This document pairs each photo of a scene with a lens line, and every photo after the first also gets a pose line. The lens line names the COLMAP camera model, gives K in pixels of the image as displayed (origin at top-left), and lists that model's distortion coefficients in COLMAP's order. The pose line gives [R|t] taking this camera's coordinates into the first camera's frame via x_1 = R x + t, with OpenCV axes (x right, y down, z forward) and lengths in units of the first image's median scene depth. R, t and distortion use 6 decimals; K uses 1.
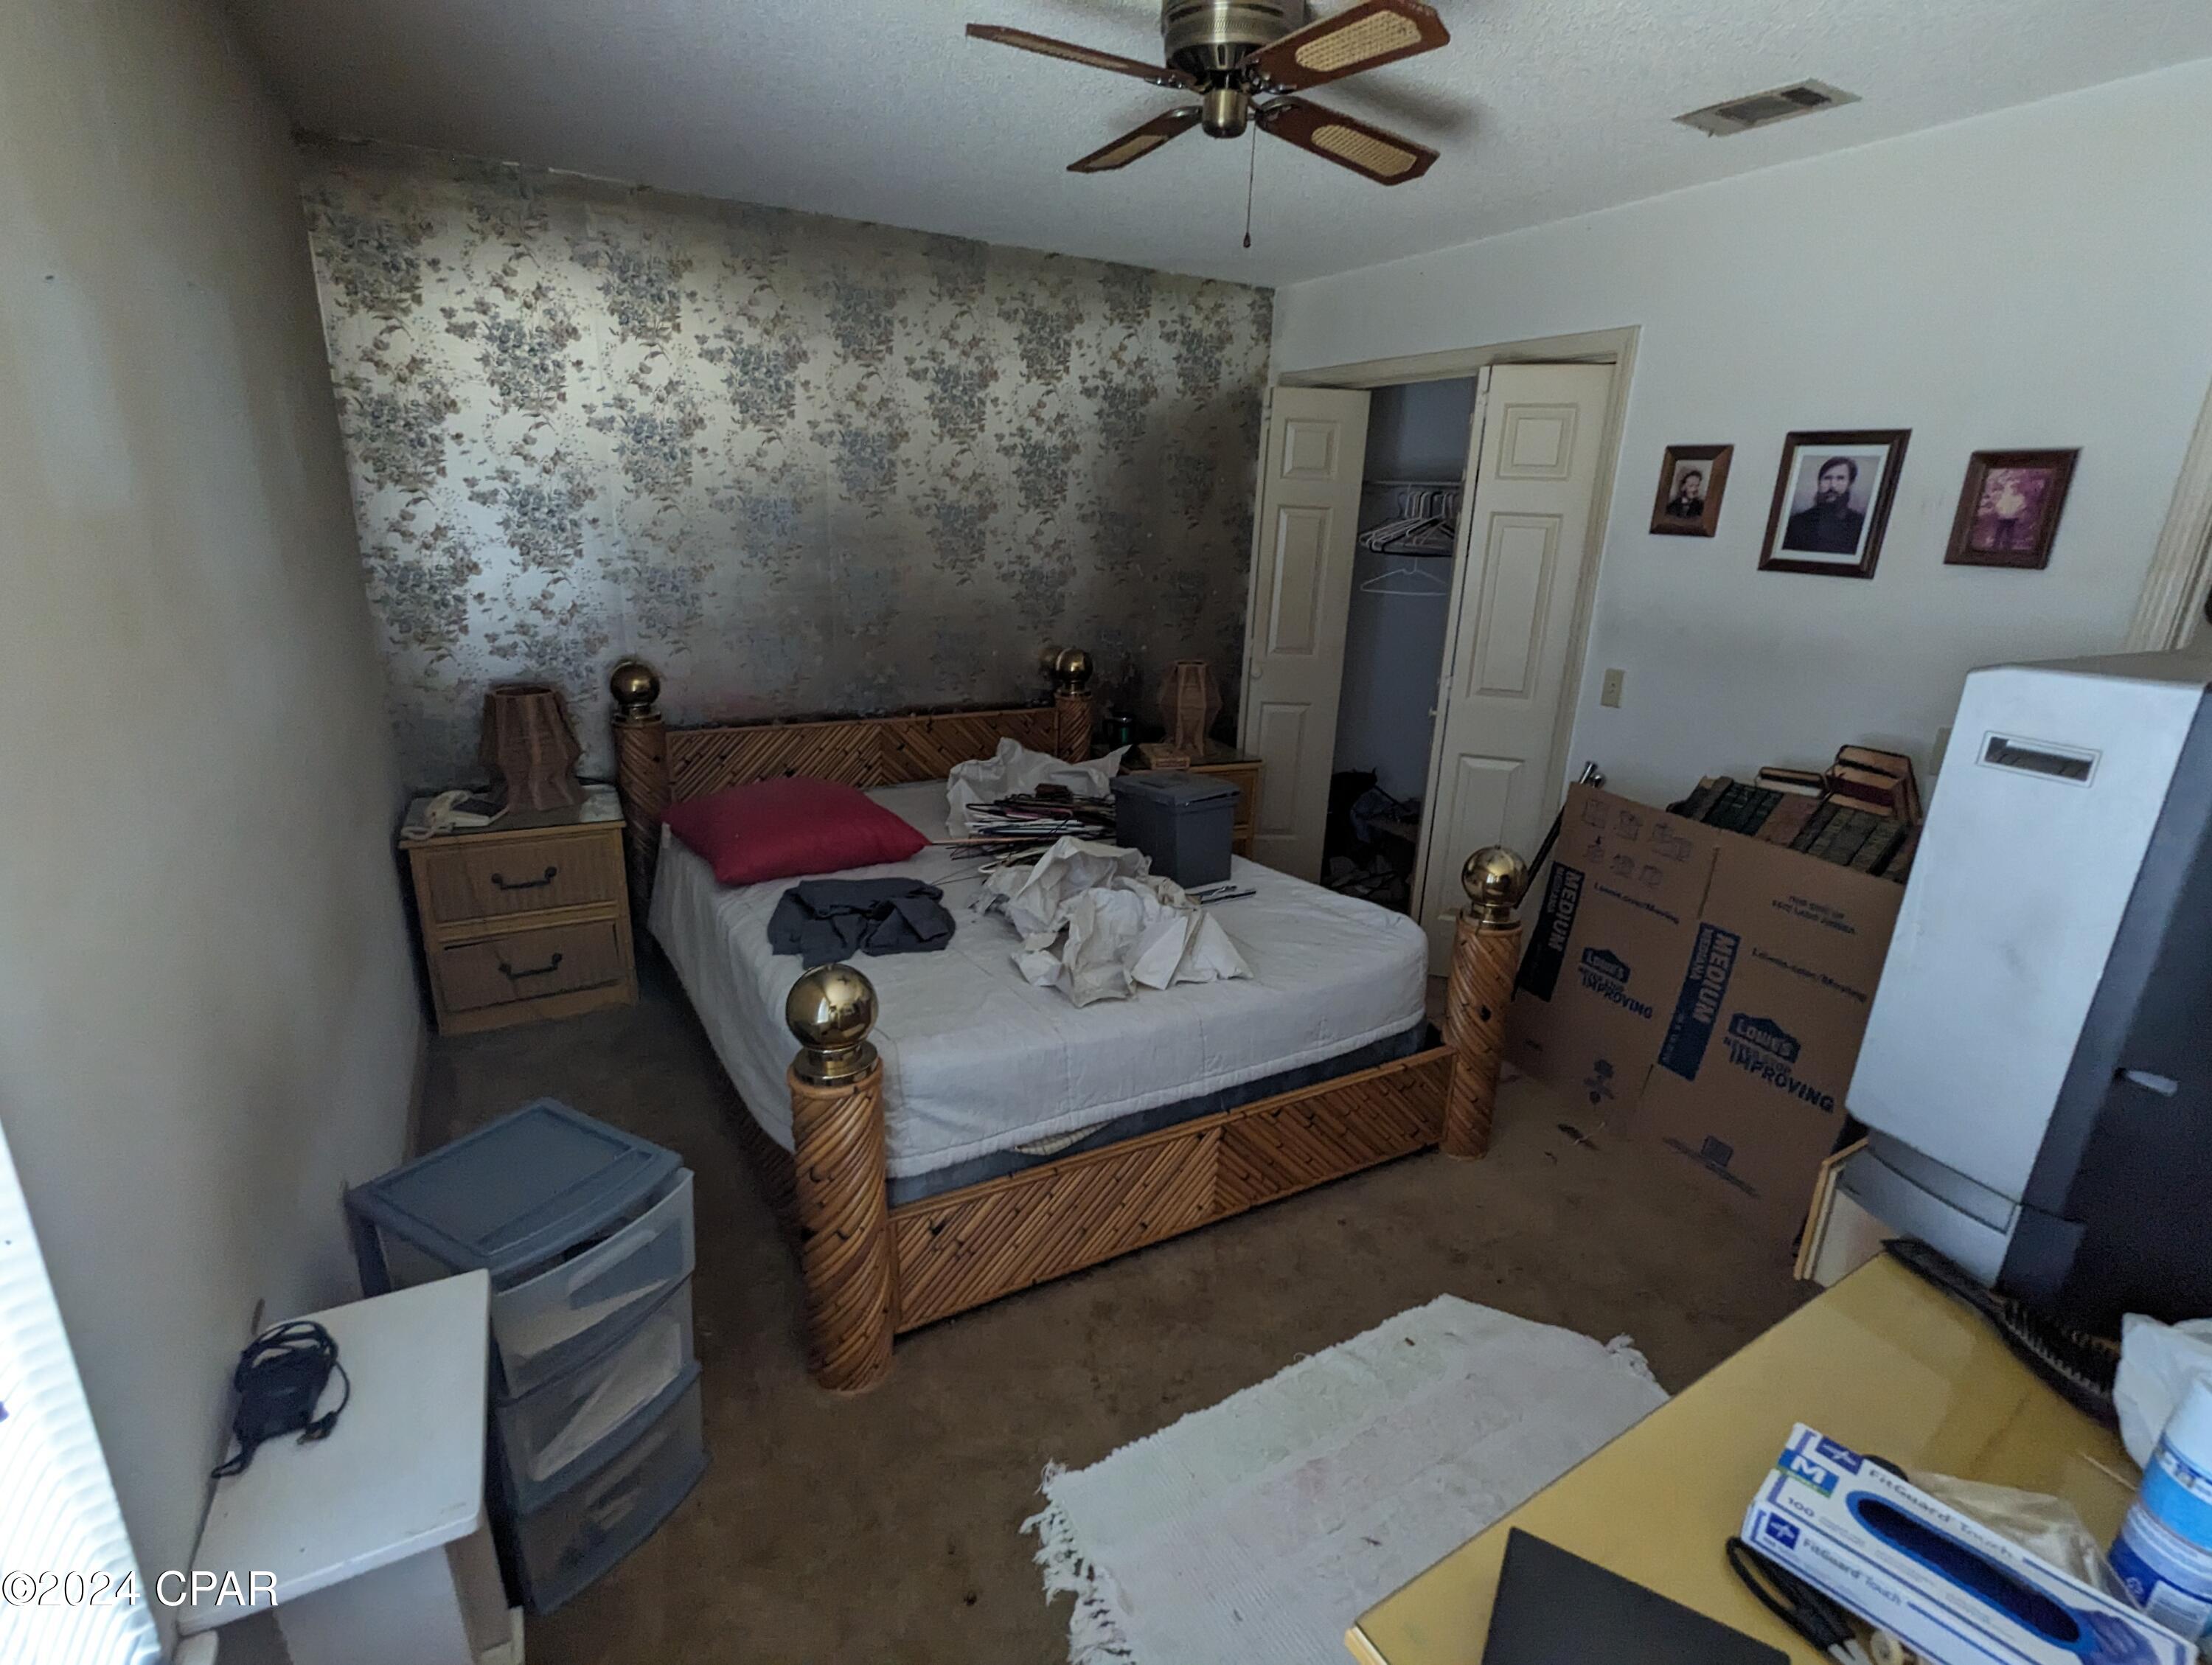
lens RADIAL K [[1053.3, 0, 1093.3], [0, 1053.3, 812.9], [0, 0, 1]] dist [0.000319, 0.000488]
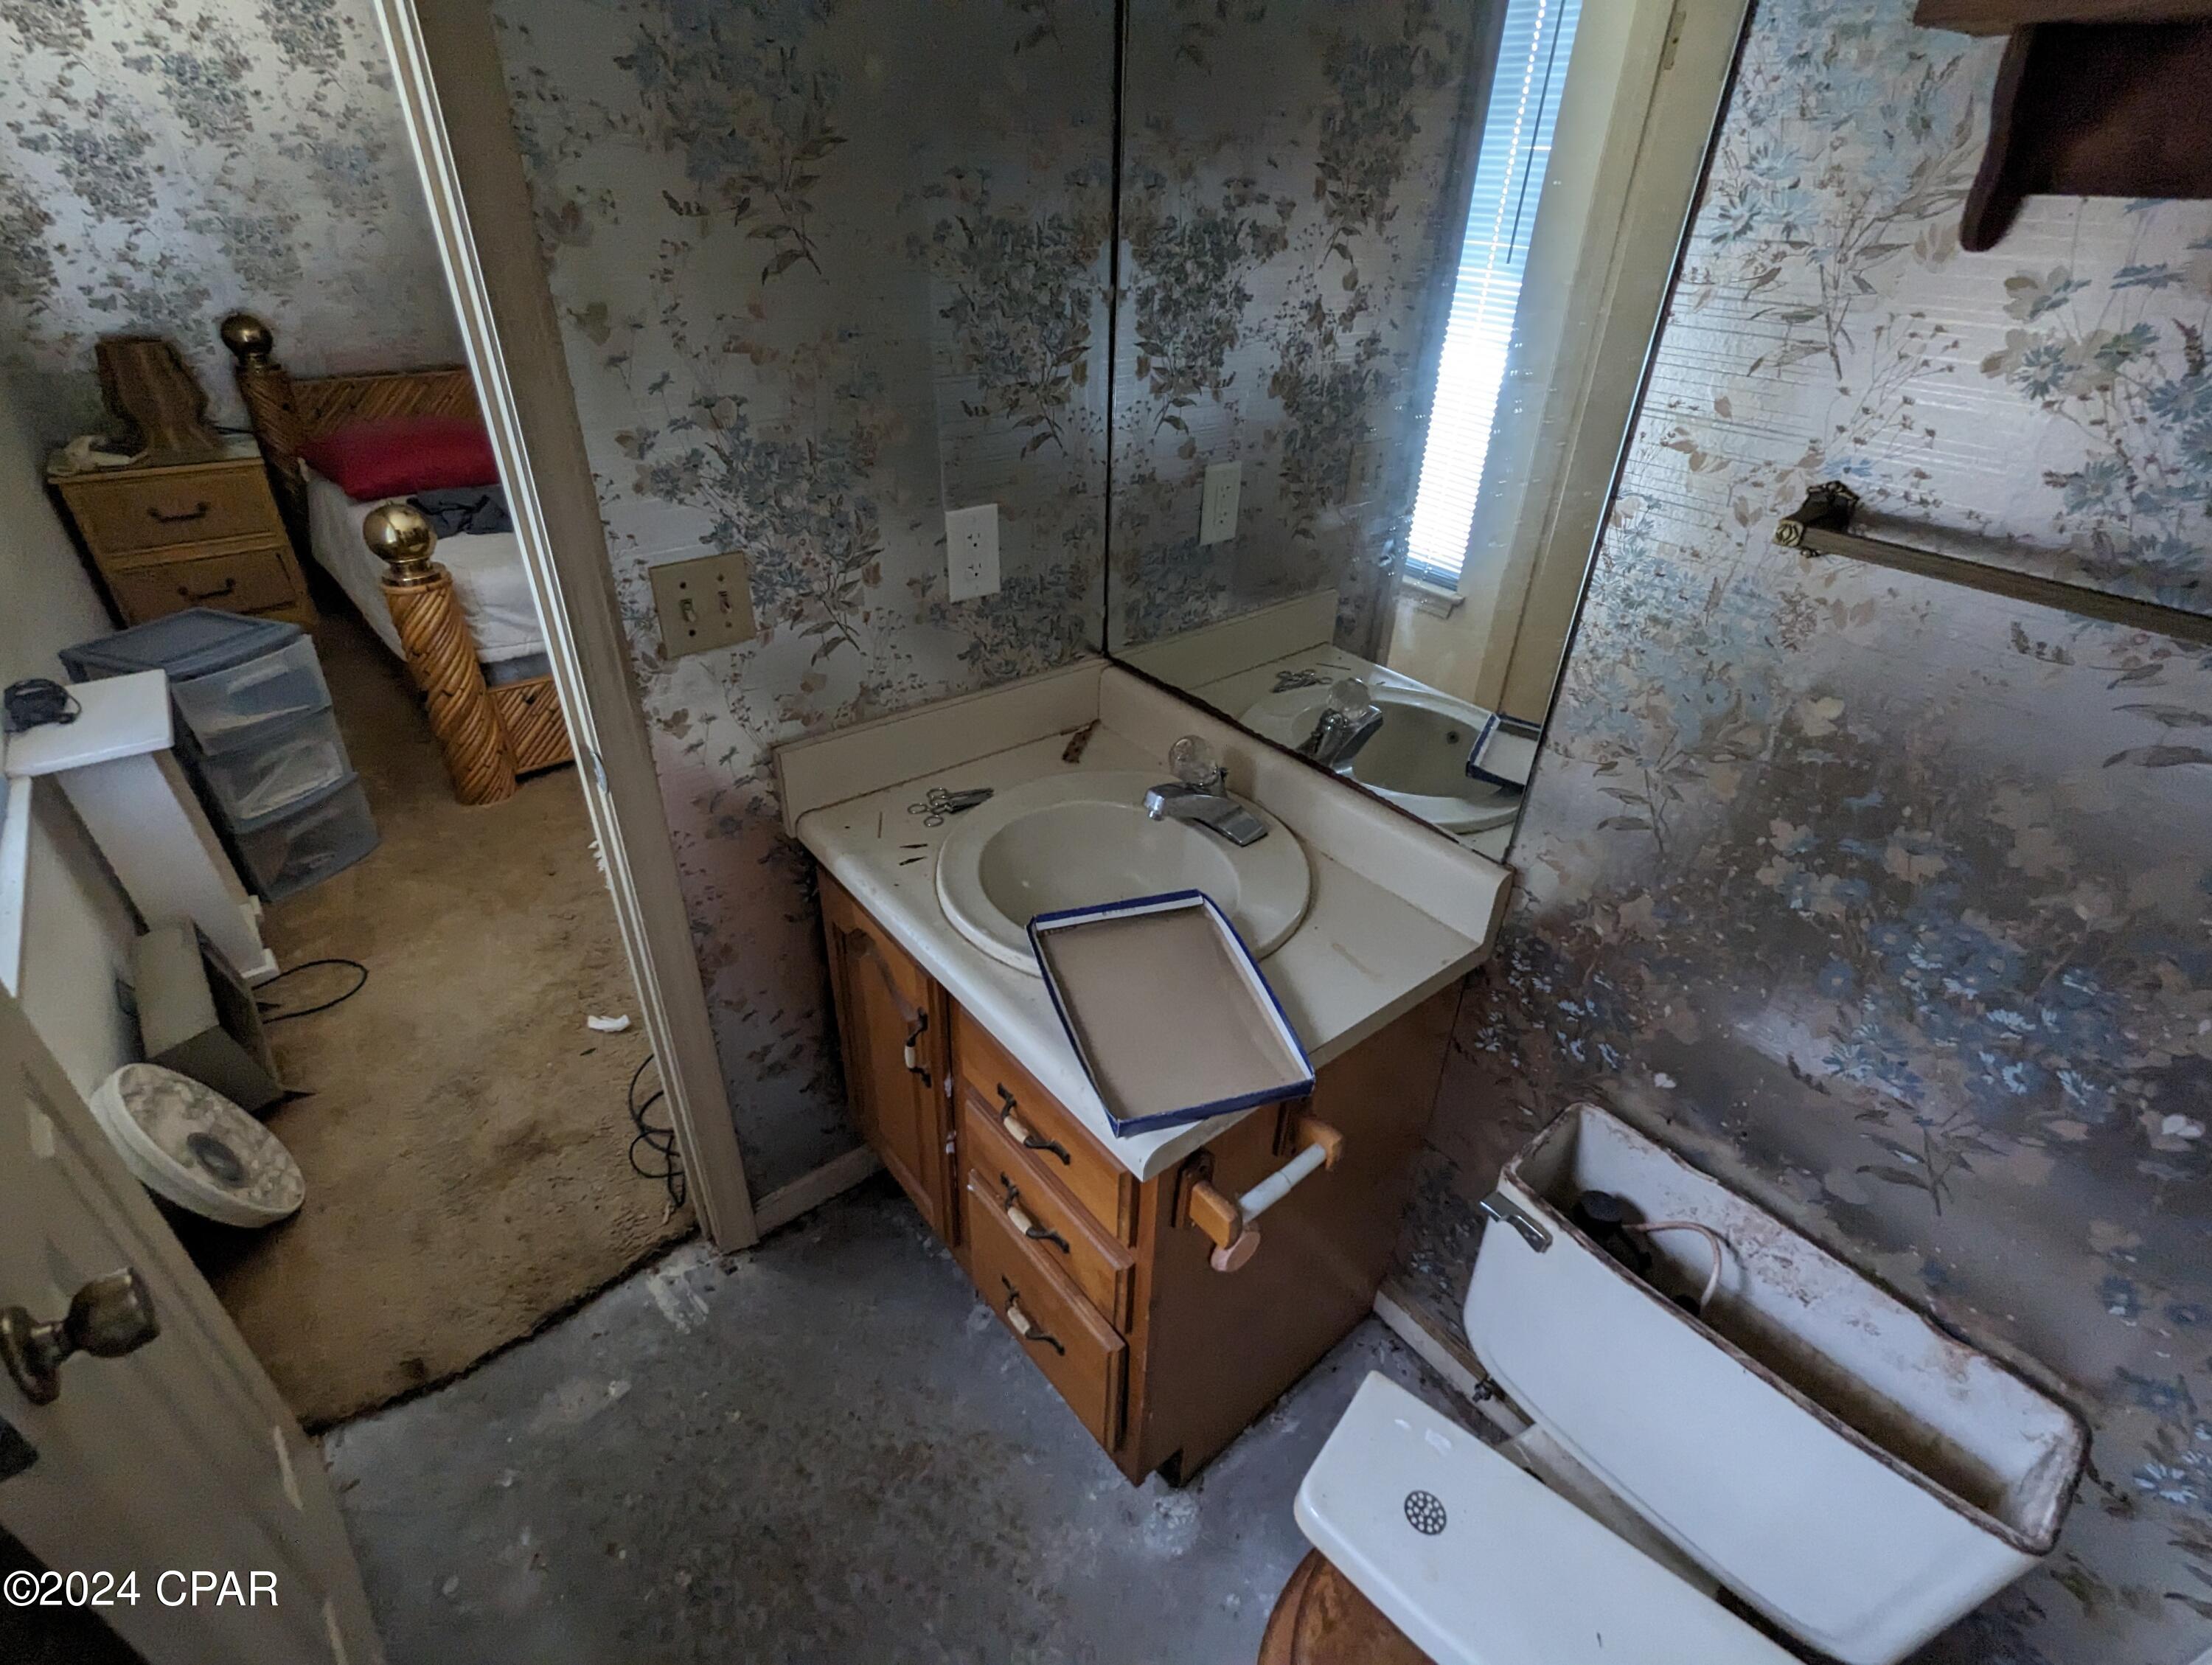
lens RADIAL K [[1053.3, 0, 1094.5], [0, 1053.3, 821.1], [0, 0, 1]] dist [0.000319, 0.000488]
pose [[0.984264, -0.097240, 0.147543, 0.242982], [0.053595, 0.959917, 0.275112, 0.117487], [-0.168381, -0.262875, 0.950024, -0.358528]]
